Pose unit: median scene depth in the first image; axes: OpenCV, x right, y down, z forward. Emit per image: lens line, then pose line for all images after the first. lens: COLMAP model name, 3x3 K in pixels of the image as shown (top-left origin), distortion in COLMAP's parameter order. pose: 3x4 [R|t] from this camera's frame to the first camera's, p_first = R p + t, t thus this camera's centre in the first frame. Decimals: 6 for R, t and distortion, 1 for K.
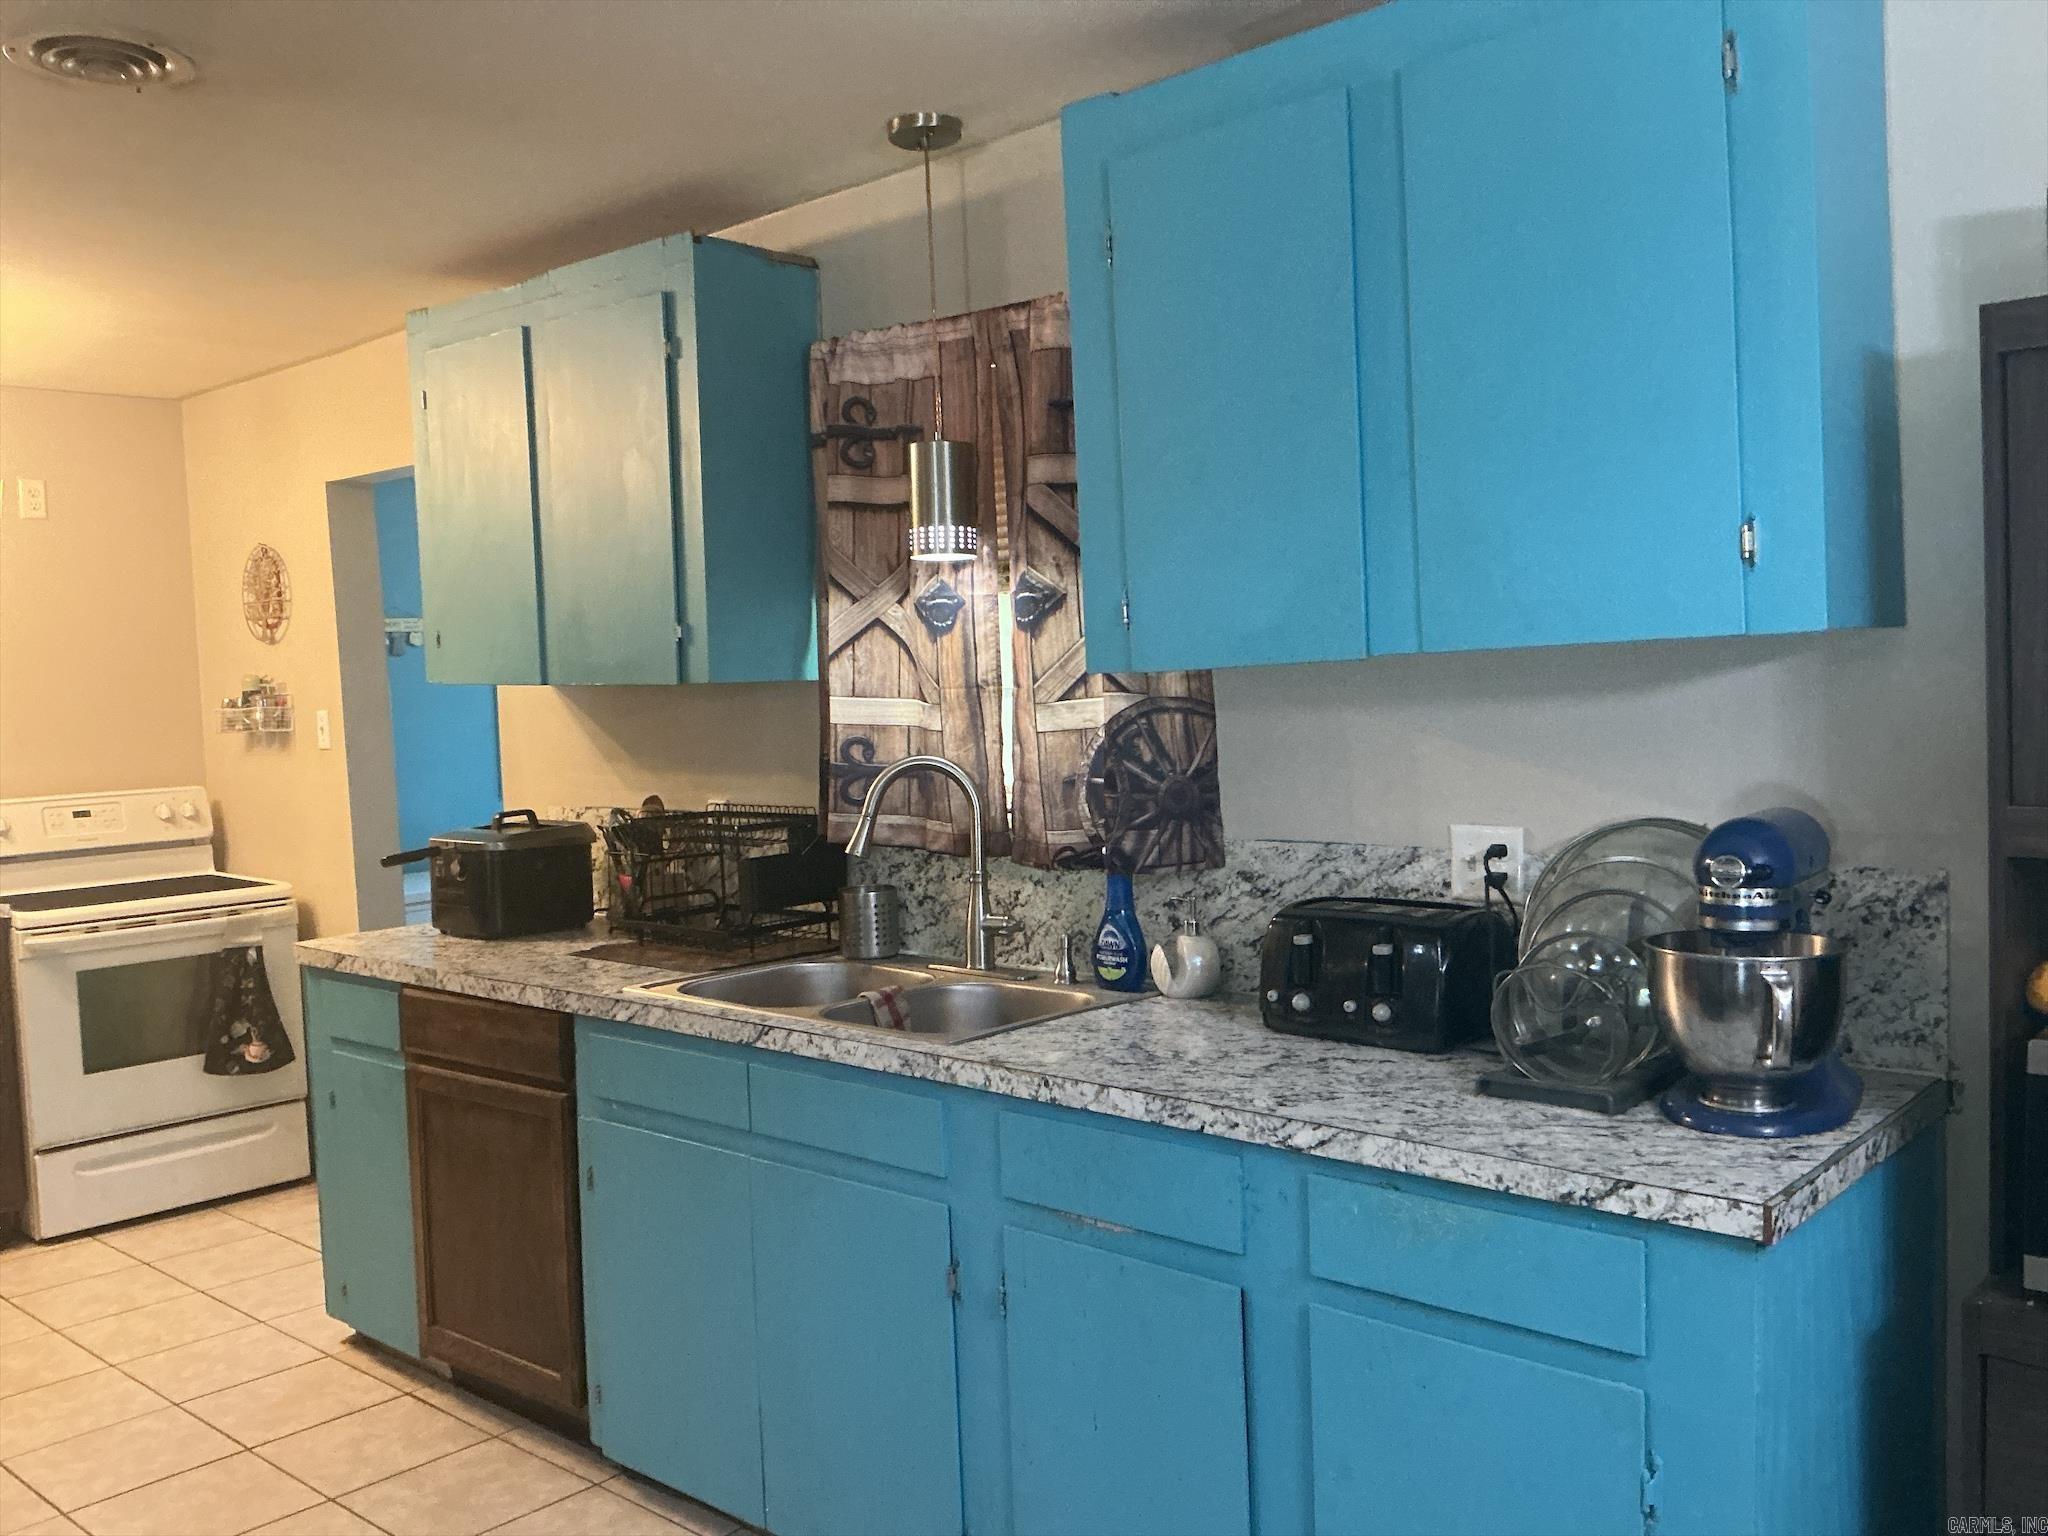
lens RADIAL K [[1695.9, 0, 1021.4], [0, 1695.9, 774.2], [0, 0, 1]] dist [0.125575, -0.251788]
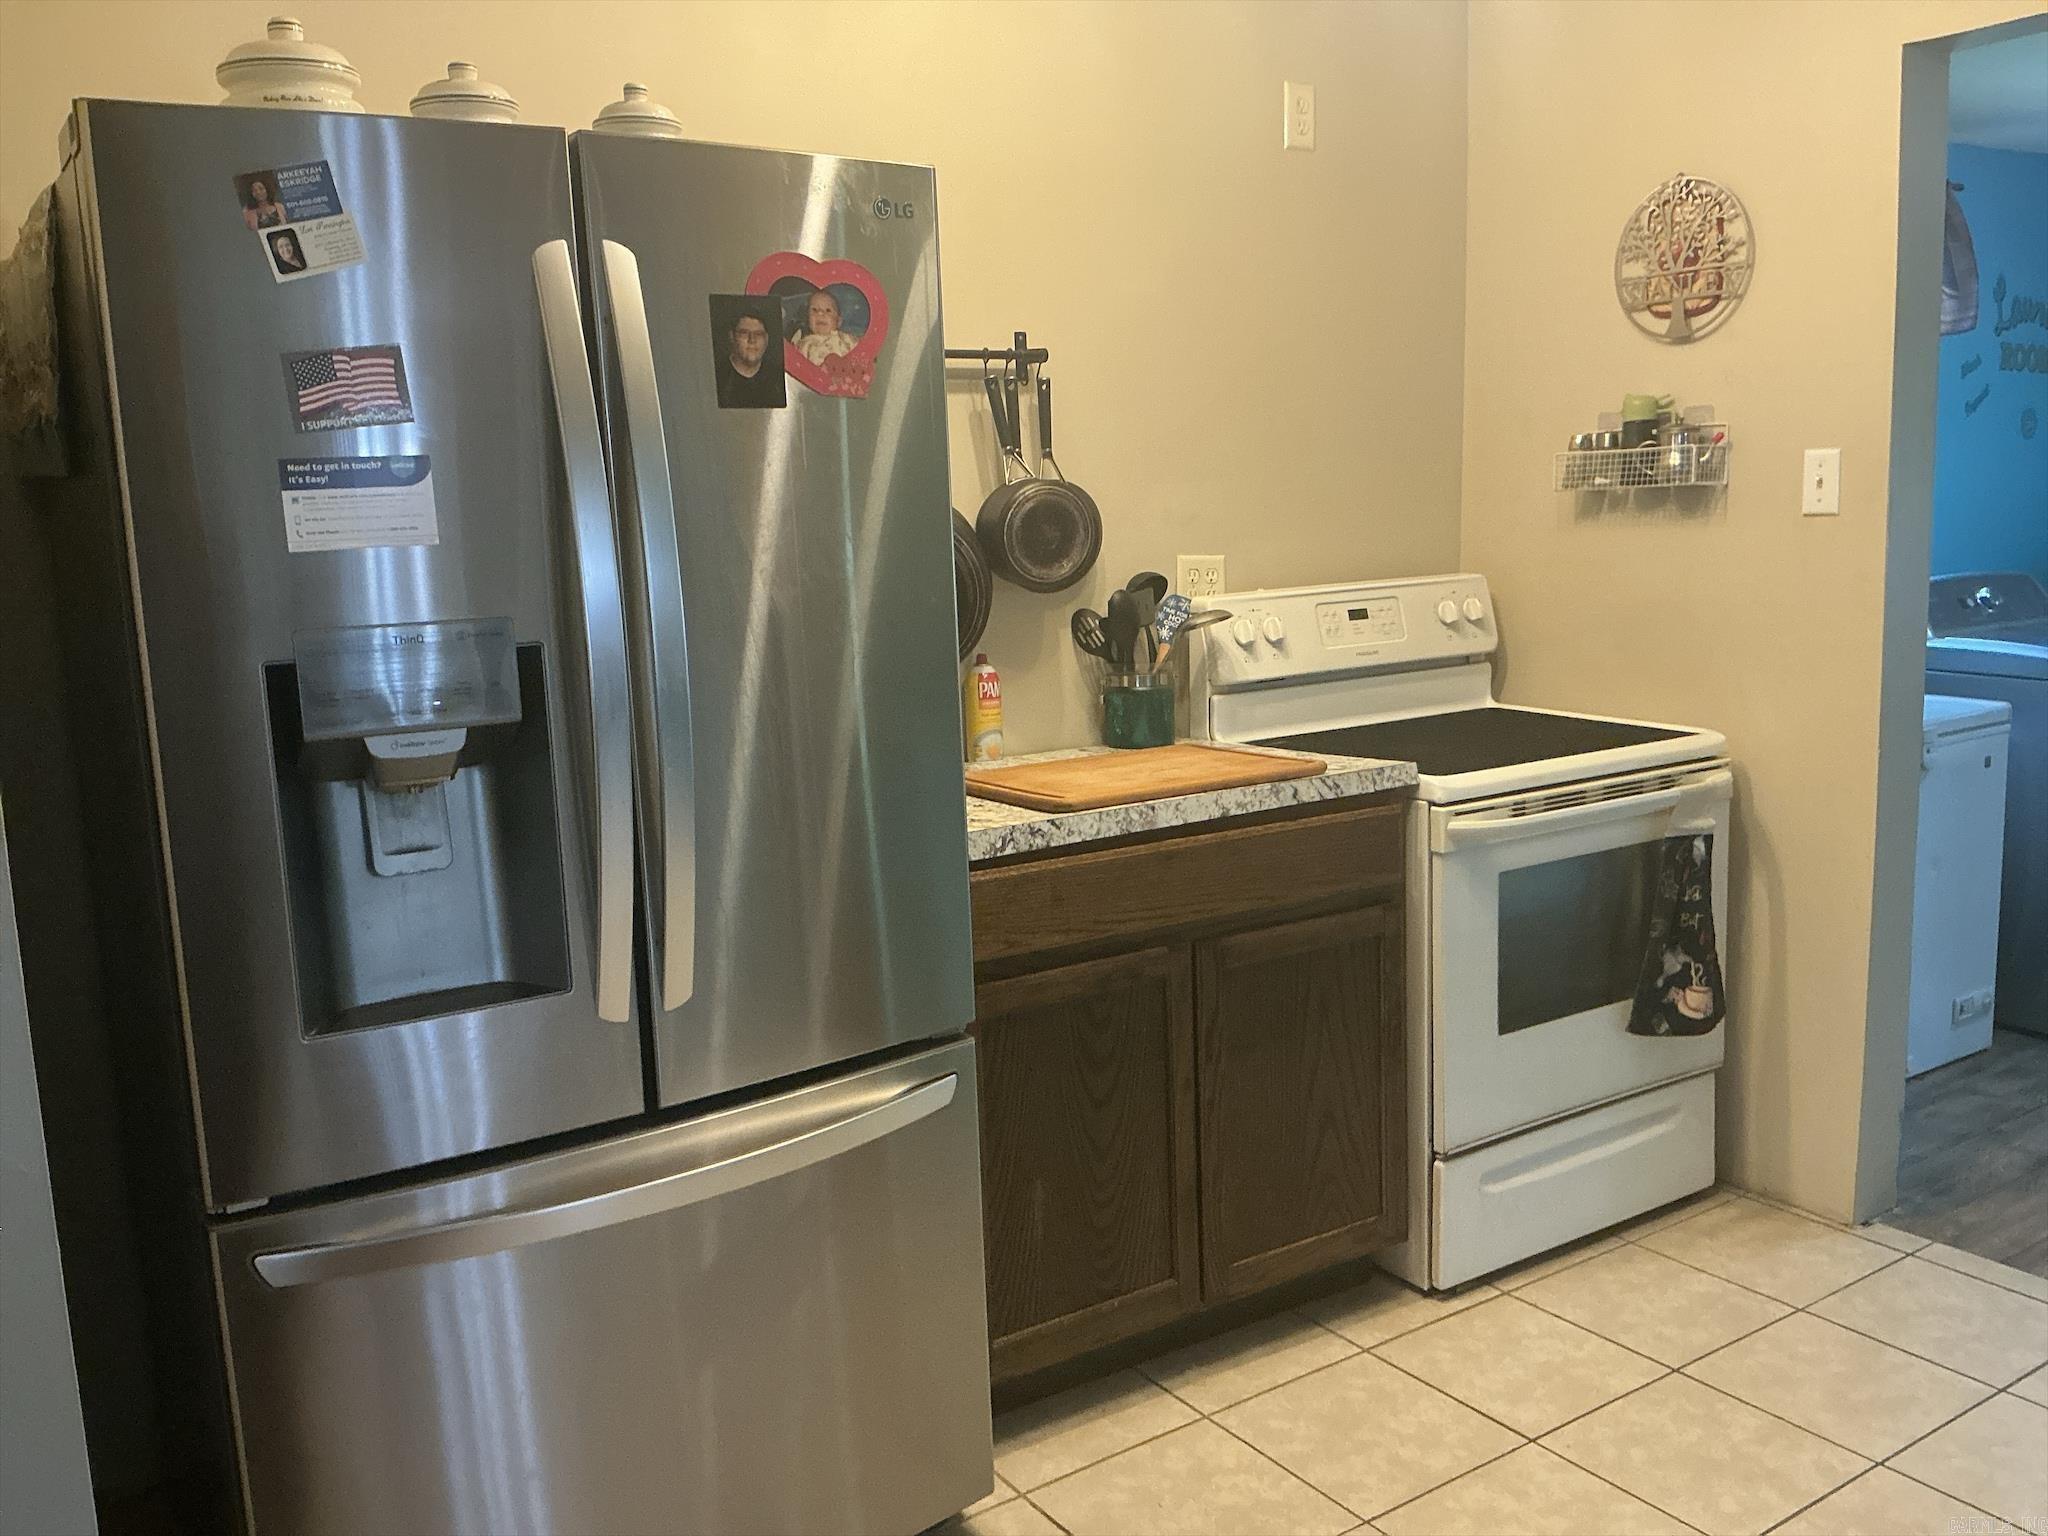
lens RADIAL K [[1700.4, 0, 1021.1], [0, 1700.4, 773.8], [0, 0, 1]] dist [0.121604, -0.268914]
pose [[0.967943, 0.044699, -0.247159, -0.833953], [-0.015498, 0.992791, 0.118855, 0.013115], [0.250690, -0.111214, 0.961658, 0.543017]]
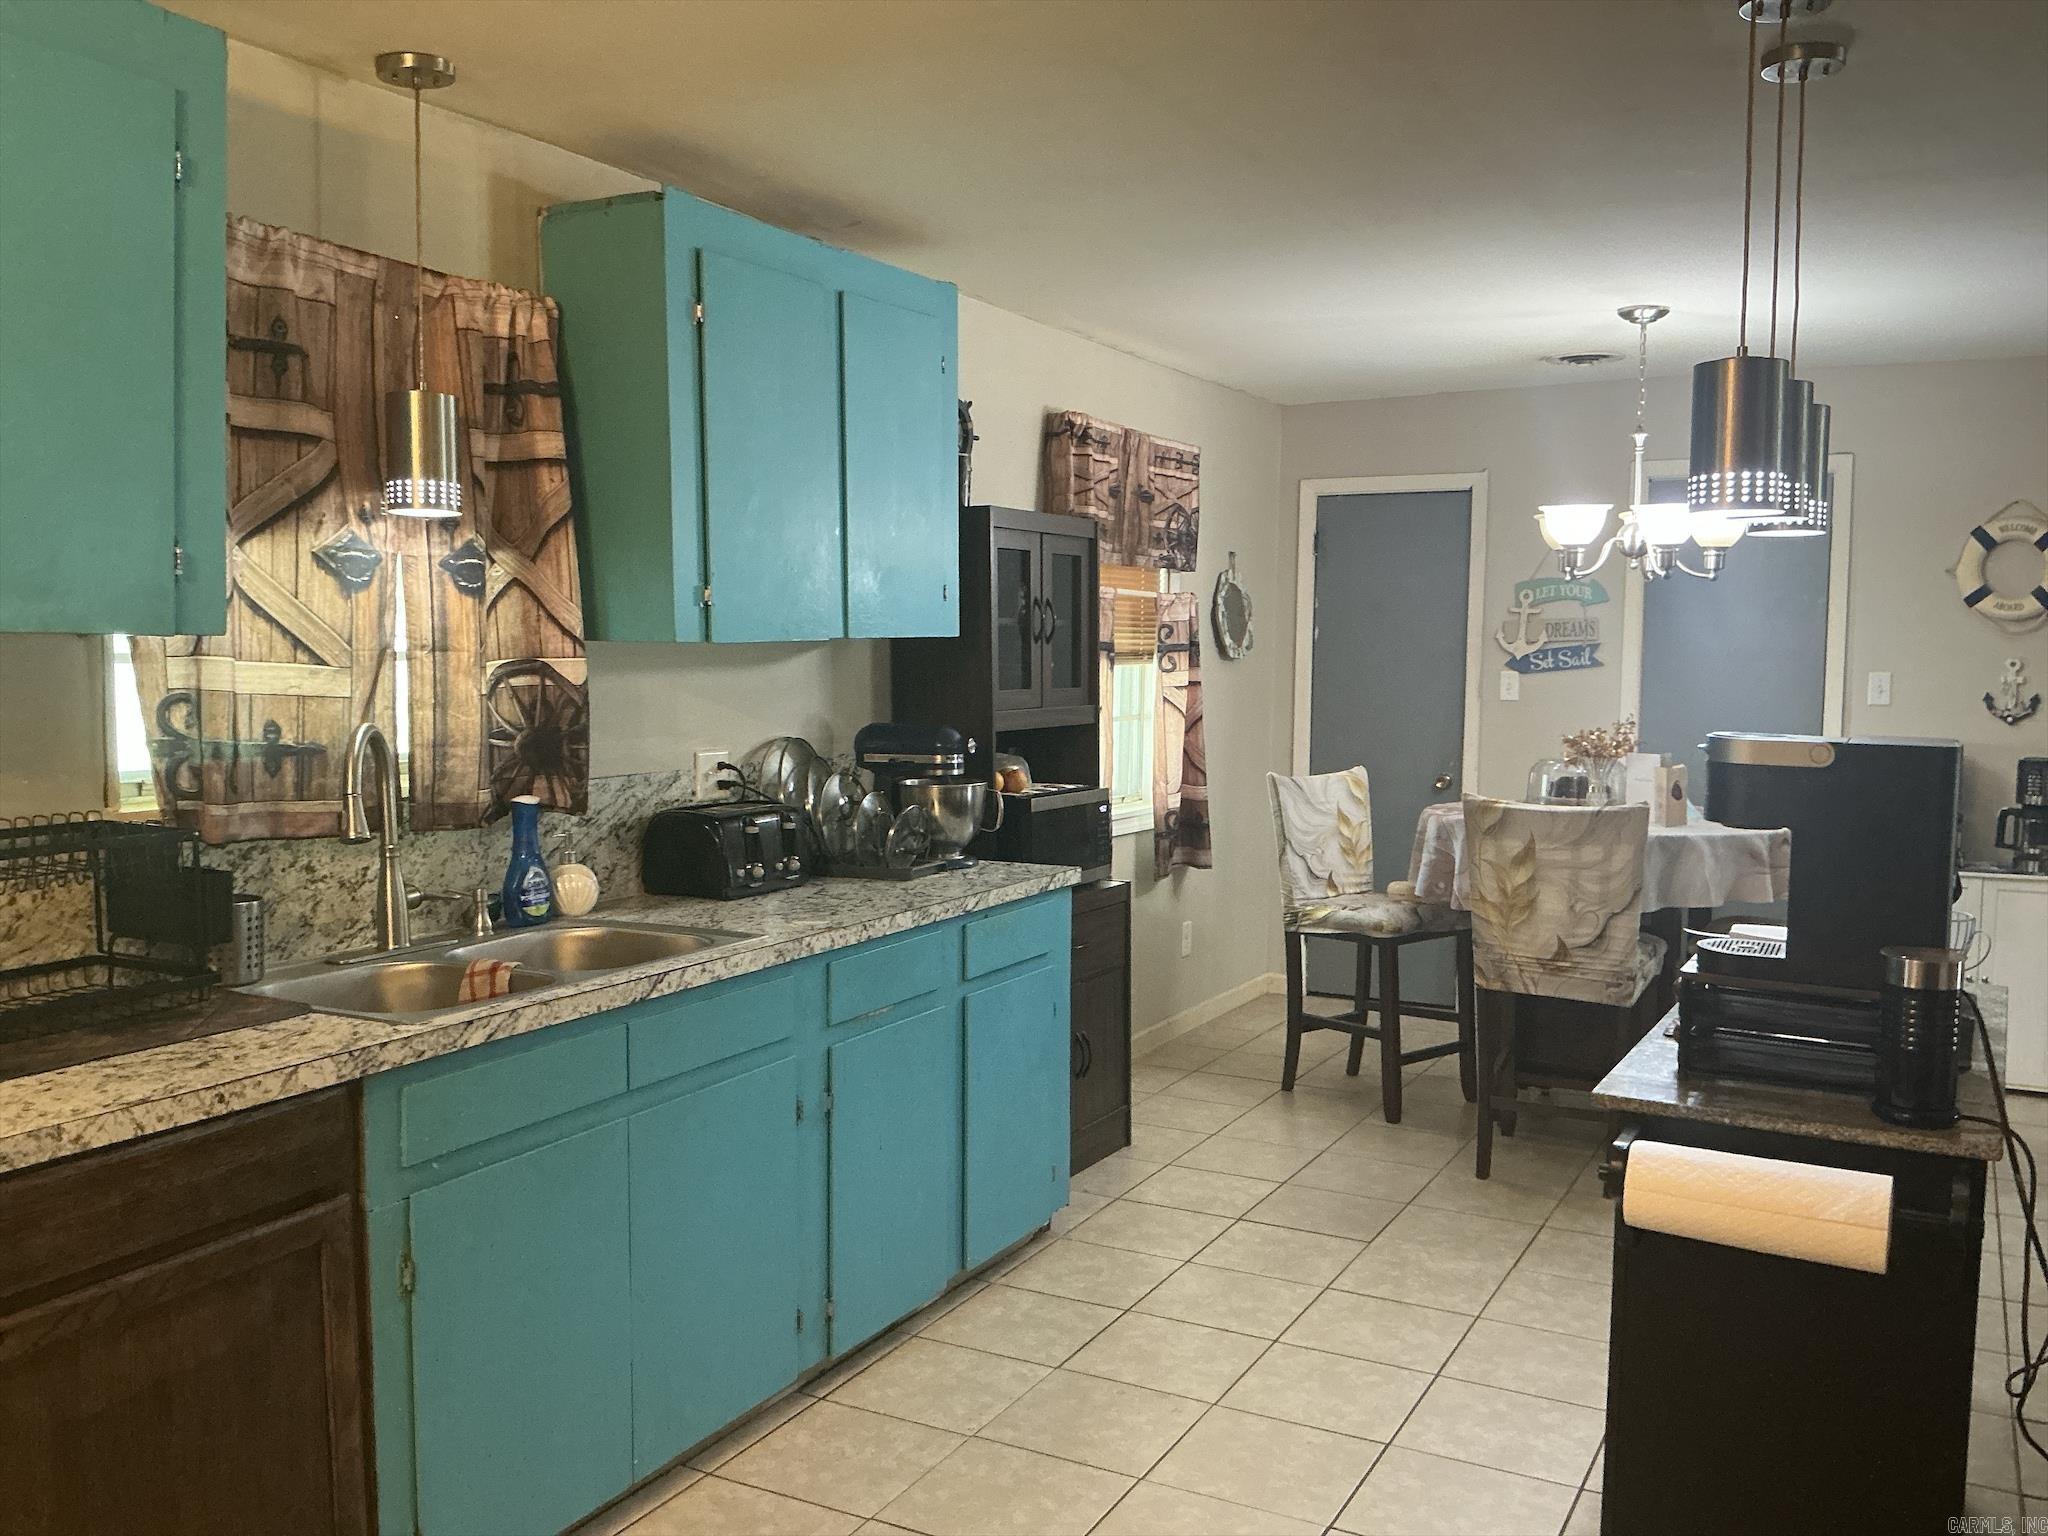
lens RADIAL K [[1700.4, 0, 1021.1], [0, 1700.4, 773.8], [0, 0, 1]] dist [0.121604, -0.268914]
pose [[-0.228552, -0.043398, 0.972564, -1.037526], [0.059046, 0.996549, 0.058344, -0.017715], [-0.971739, 0.070760, -0.225201, 0.874500]]
